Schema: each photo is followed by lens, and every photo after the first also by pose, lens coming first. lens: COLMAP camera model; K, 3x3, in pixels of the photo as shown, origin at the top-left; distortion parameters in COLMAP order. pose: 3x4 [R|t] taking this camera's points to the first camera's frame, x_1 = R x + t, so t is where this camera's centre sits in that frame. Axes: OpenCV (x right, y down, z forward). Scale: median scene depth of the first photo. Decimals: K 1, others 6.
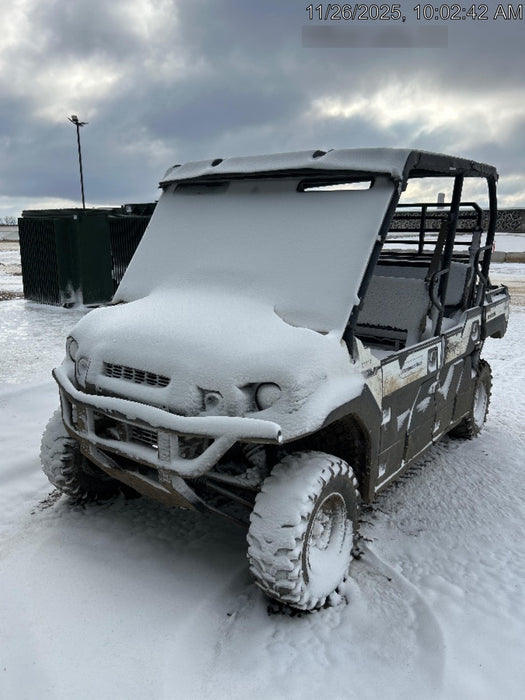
lens RADIAL K [[521.0, 0, 262.5], [0, 521.0, 350.0], [0, 0, 1]] dist [0.095734, -0.142304]
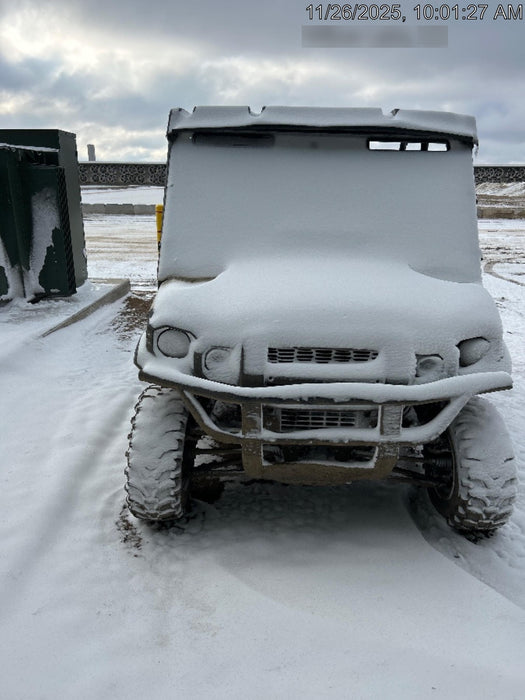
lens RADIAL K [[537.4, 0, 262.5], [0, 537.4, 350.0], [0, 0, 1]] dist [0.039194, -0.001463]
pose [[0.815333, -0.161581, 0.555988, -0.824073], [0.117404, 0.986459, 0.114516, -0.076826], [-0.566964, -0.028094, 0.823264, 0.289264]]
